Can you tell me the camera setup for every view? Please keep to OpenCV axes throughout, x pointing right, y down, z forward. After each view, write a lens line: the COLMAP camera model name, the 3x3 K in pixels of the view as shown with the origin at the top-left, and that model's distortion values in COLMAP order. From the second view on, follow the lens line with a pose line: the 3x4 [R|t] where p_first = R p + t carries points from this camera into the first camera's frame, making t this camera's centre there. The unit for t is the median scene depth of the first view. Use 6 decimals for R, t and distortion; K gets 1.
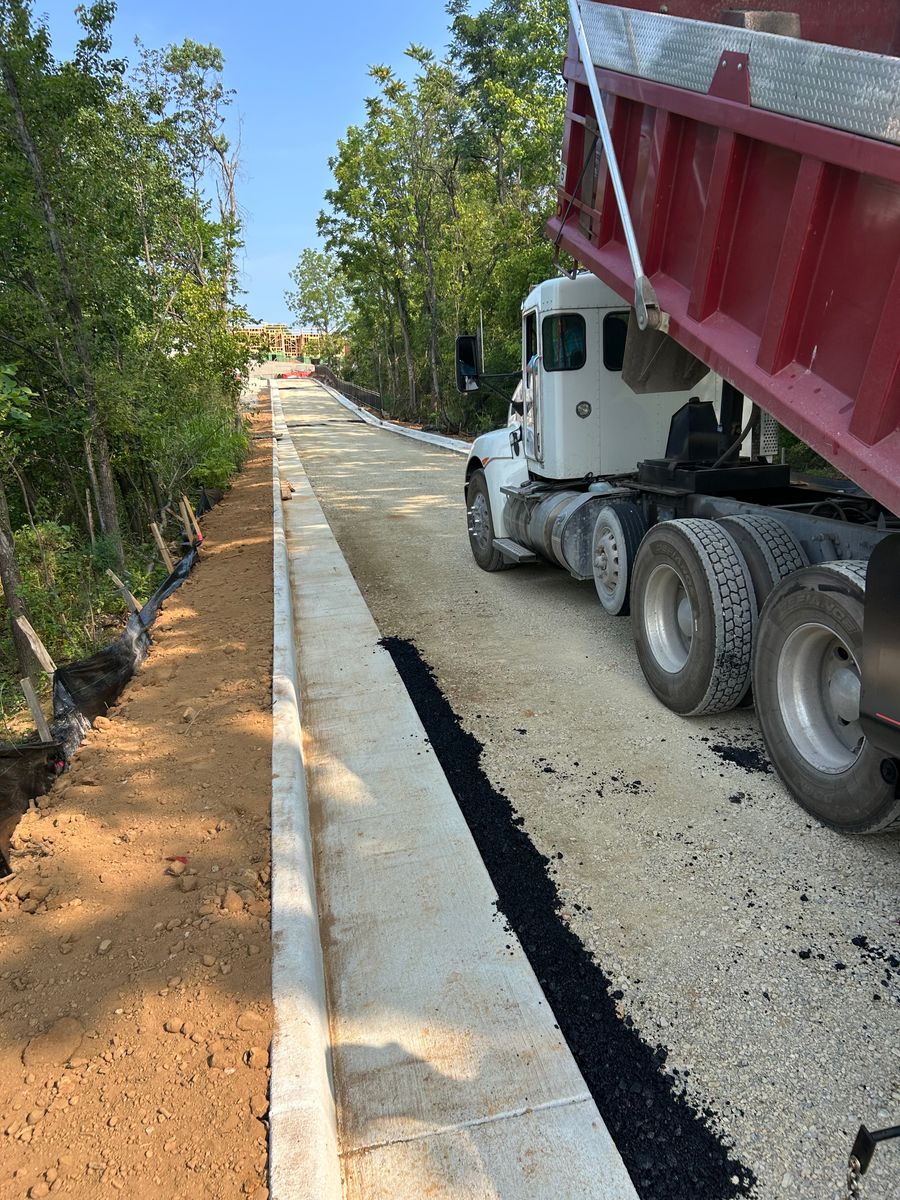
lens RADIAL K [[948.4, 0, 450.0], [0, 948.4, 600.0], [0, 0, 1]] dist [0.001798, -0.001880]
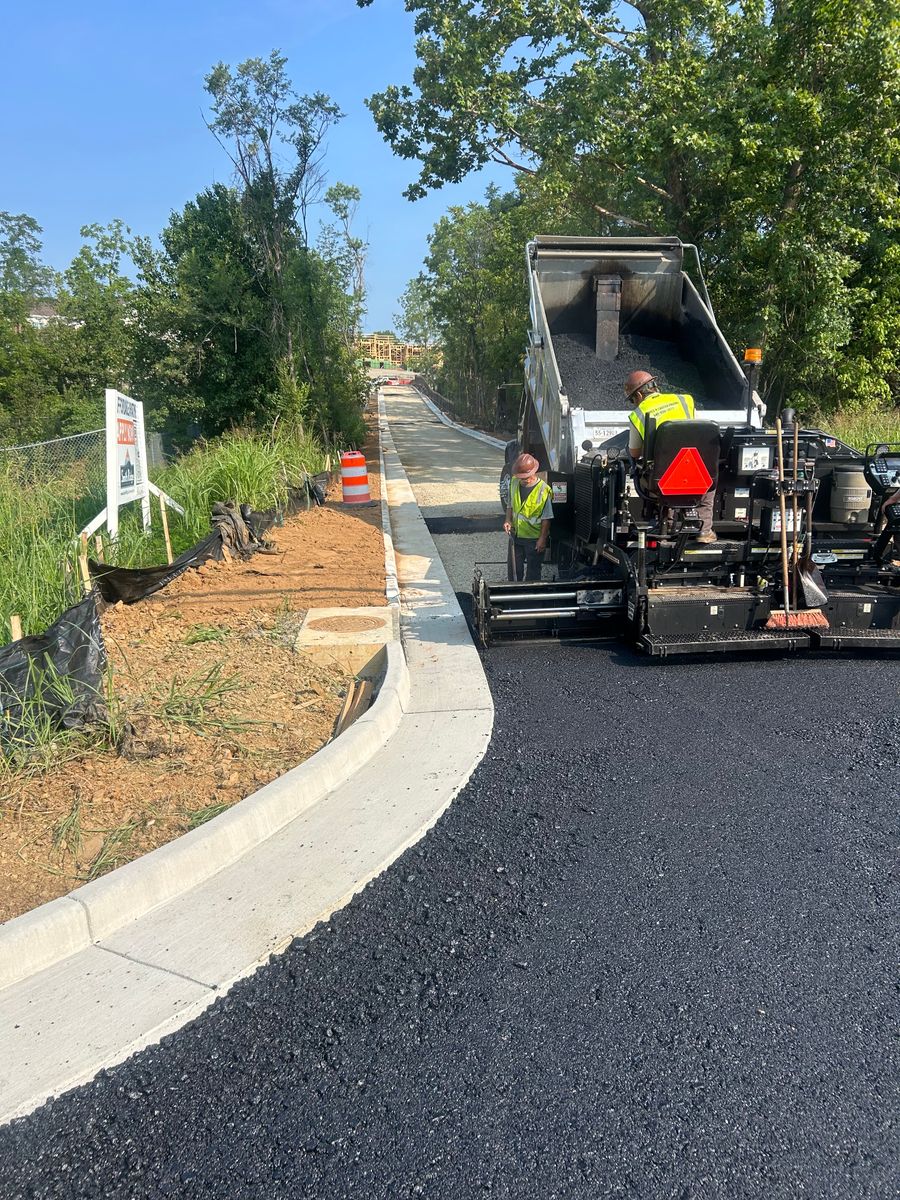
lens RADIAL K [[948.4, 0, 450.0], [0, 948.4, 600.0], [0, 0, 1]] dist [0.001798, -0.001880]
pose [[0.993891, 0.051229, -0.097757, 0.068423], [-0.051623, 0.998665, -0.001507, 0.073520], [0.097549, 0.006544, 0.995209, -0.380321]]
